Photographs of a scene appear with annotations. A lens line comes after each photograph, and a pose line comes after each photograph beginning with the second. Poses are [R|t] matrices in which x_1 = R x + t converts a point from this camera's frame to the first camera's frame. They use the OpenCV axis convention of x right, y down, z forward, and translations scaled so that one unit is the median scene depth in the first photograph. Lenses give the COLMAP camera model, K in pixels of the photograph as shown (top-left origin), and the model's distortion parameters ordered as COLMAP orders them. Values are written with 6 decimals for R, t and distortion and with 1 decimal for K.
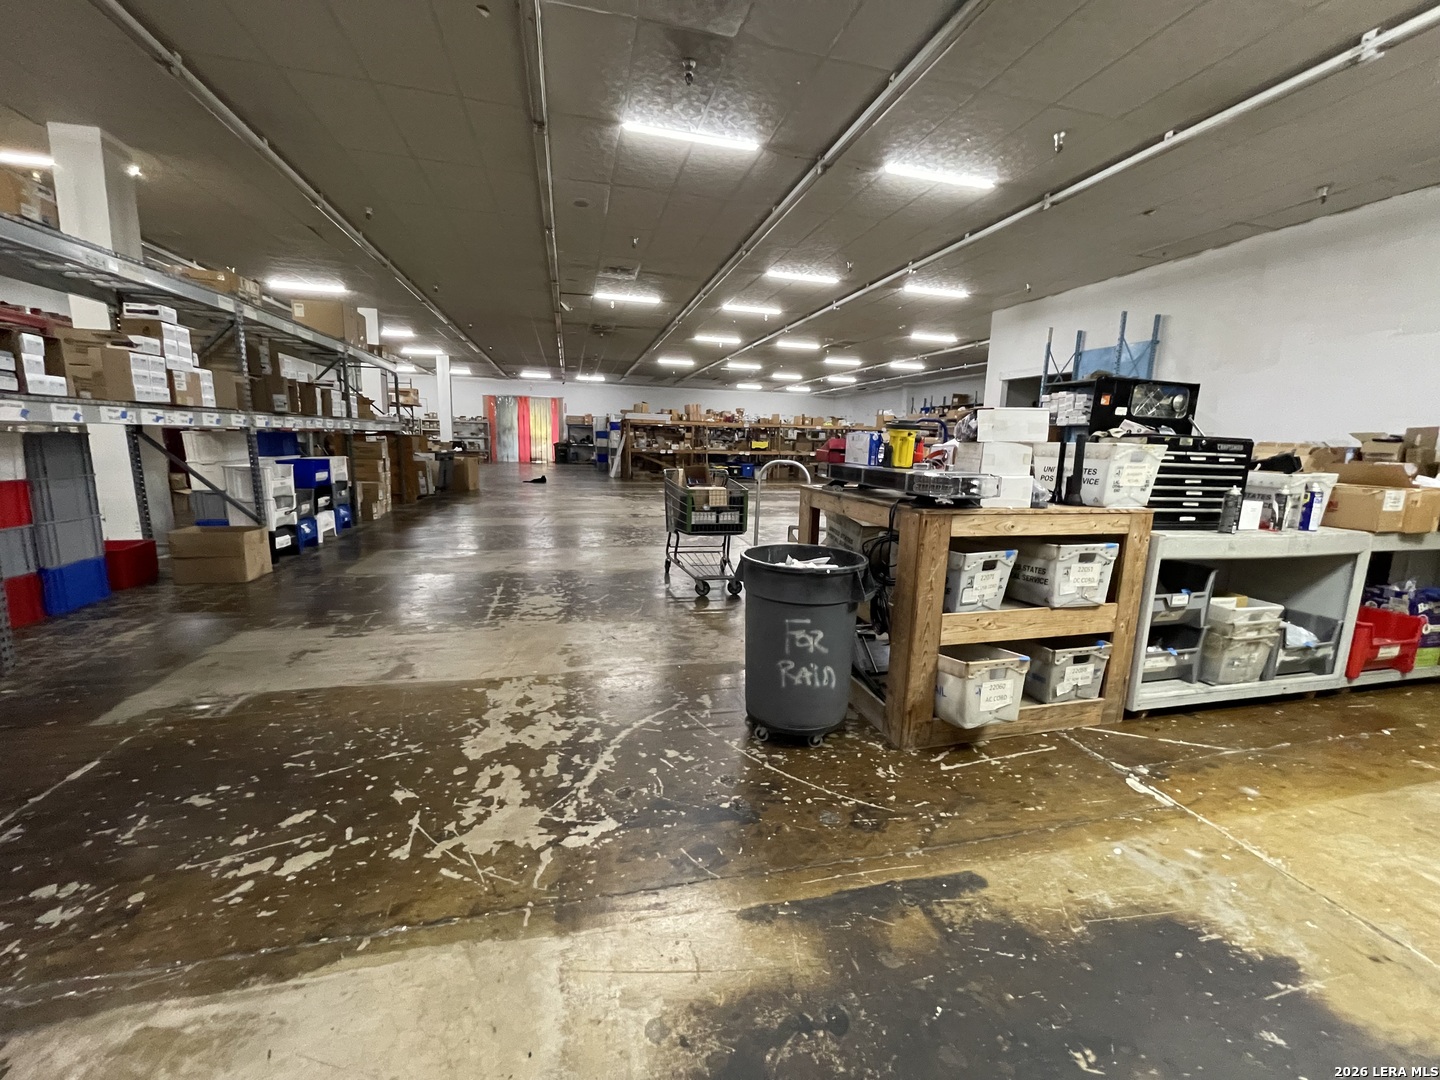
lens RADIAL K [[579.9, 0, 717.7], [0, 579.9, 531.0], [0, 0, 1]] dist [0.000621, -0.000727]
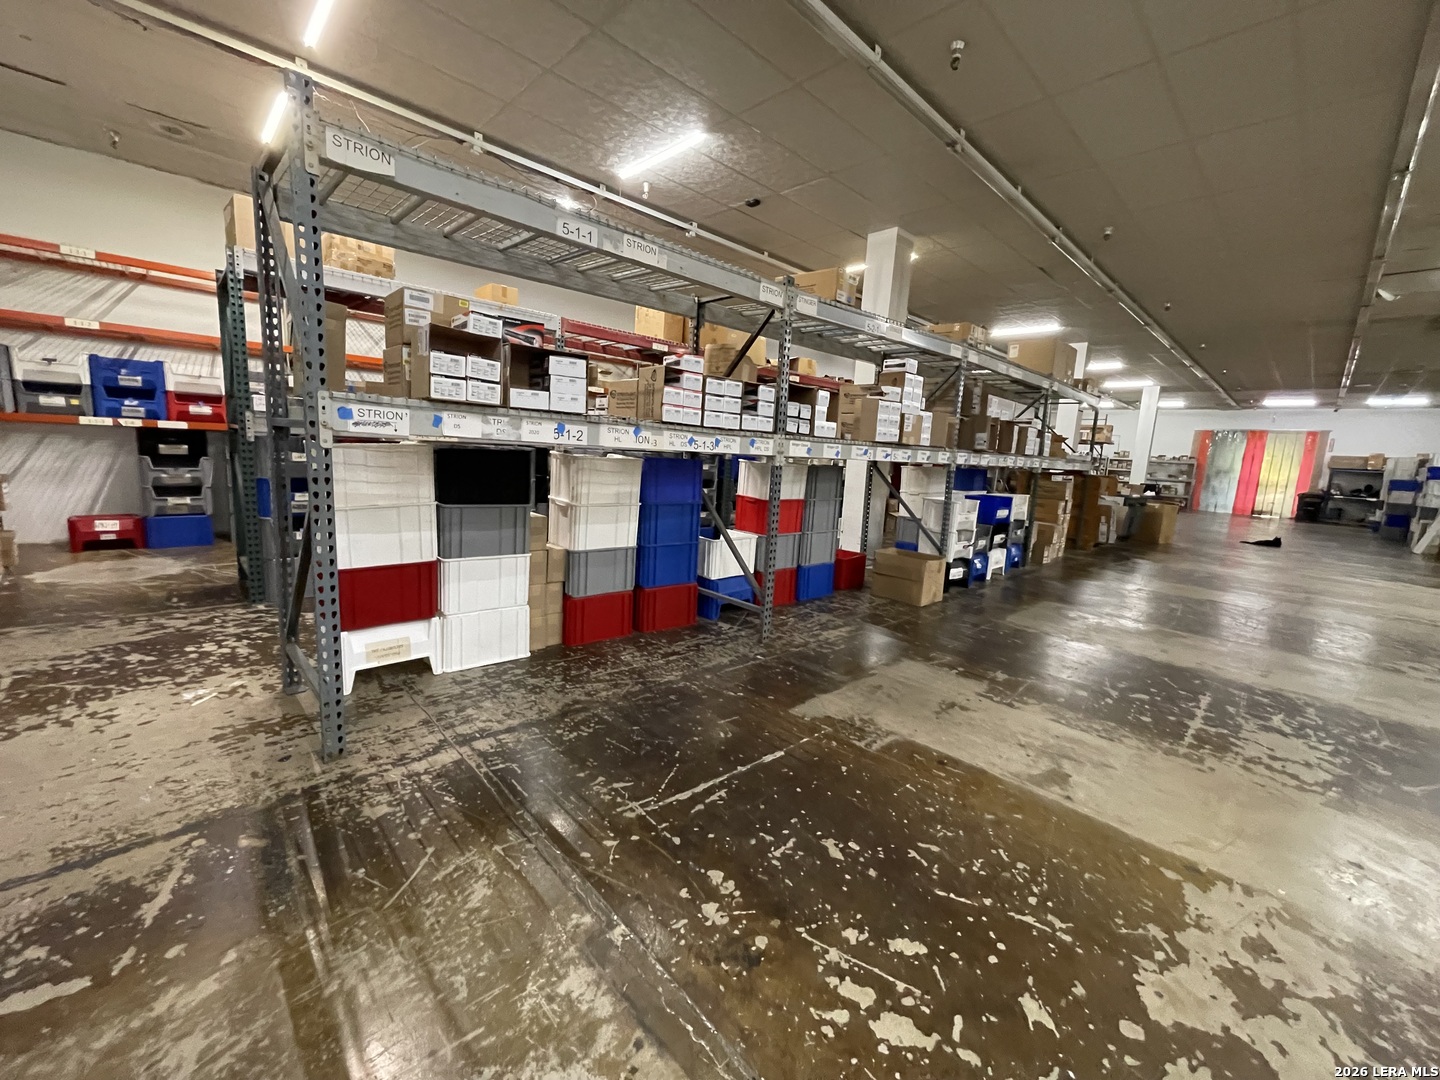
lens RADIAL K [[579.9, 0, 715.9], [0, 579.9, 542.6], [0, 0, 1]] dist [0.000621, -0.000727]
pose [[0.495297, 0.138861, -0.857554, -0.086191], [-0.176628, 0.982620, 0.057098, -0.021423], [0.850578, 0.123187, 0.511215, 0.102922]]
